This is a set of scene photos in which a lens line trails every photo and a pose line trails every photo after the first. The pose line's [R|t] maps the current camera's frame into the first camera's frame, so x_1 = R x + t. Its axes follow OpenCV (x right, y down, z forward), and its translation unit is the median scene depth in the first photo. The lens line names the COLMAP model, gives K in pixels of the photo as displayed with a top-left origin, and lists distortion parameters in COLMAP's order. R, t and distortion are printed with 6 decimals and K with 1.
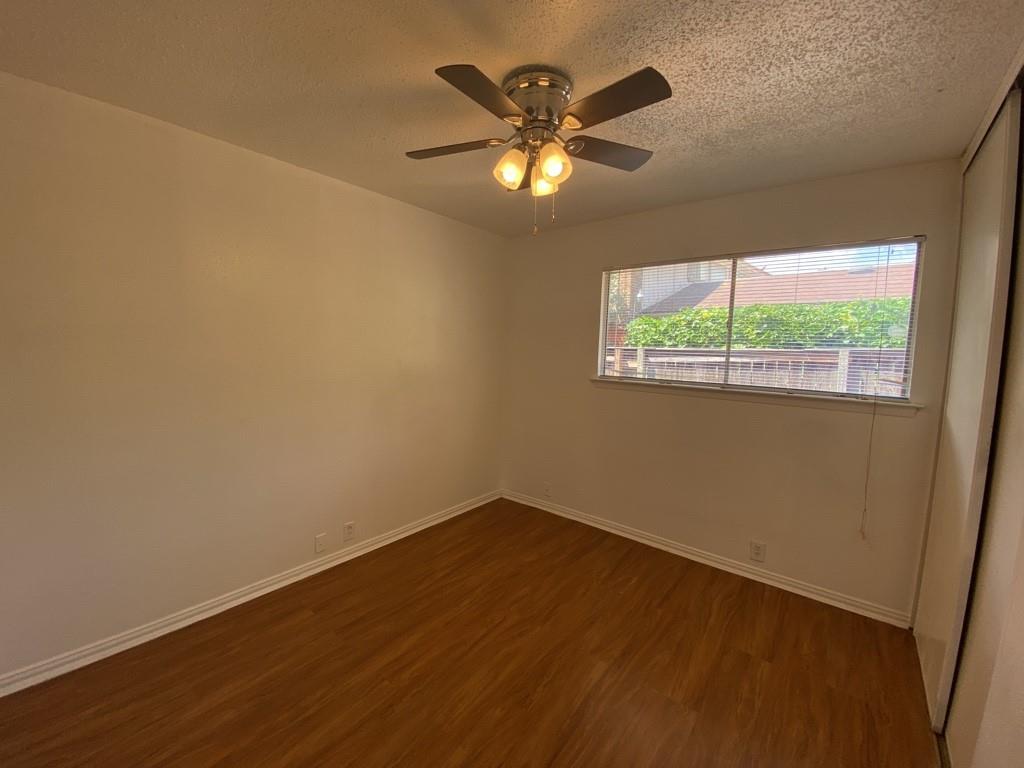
lens RADIAL K [[413.6, 0, 509.7], [0, 413.6, 384.4], [0, 0, 1]] dist [0.023629, -0.021183]
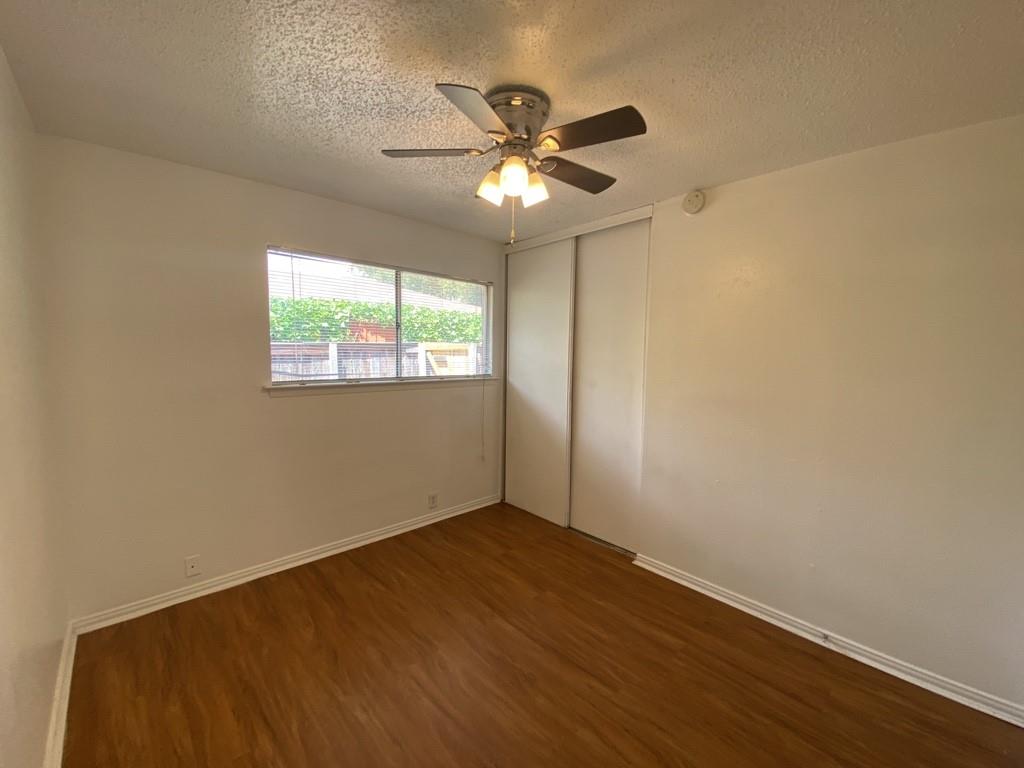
lens RADIAL K [[413.6, 0, 509.7], [0, 413.6, 384.4], [0, 0, 1]] dist [0.023629, -0.021183]
pose [[0.138270, -0.108073, 0.984480, -0.745308], [0.078394, 0.992104, 0.097900, -0.087850], [-0.987287, 0.063641, 0.145651, 0.654143]]
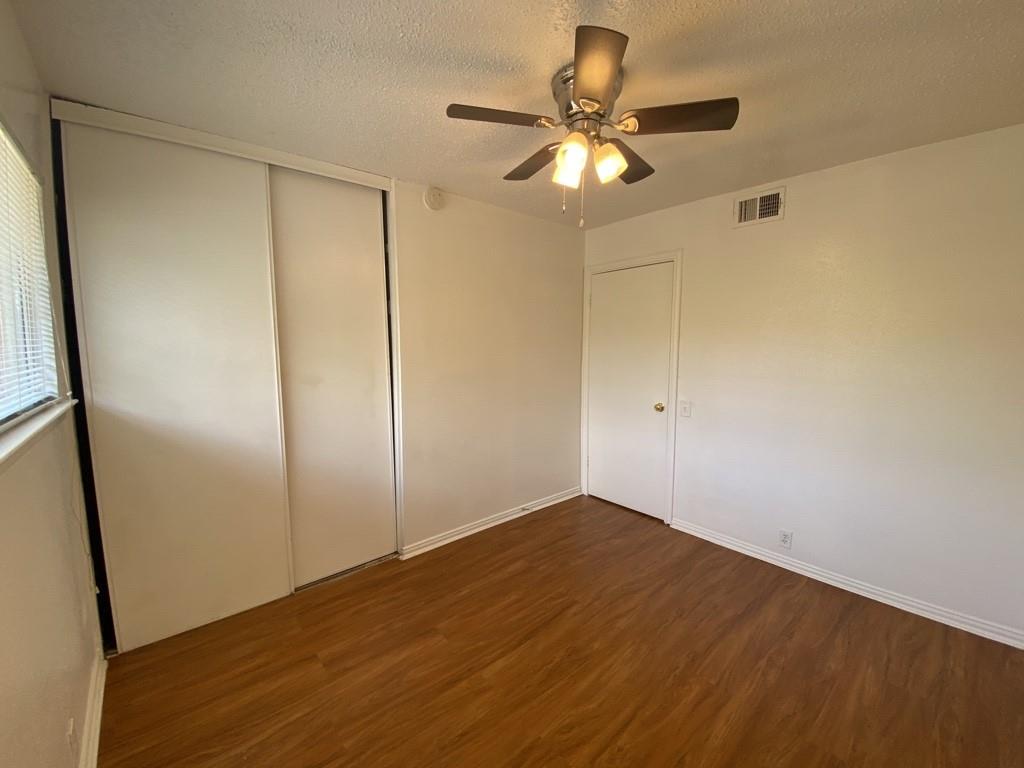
lens RADIAL K [[421.5, 0, 511.7], [0, 421.5, 379.8], [0, 0, 1]] dist [0.024002, -0.015058]
pose [[-0.983383, -0.041791, 0.176669, 0.019236], [-0.005898, 0.979985, 0.198986, -0.150099], [-0.181448, 0.194637, -0.963947, 1.551944]]
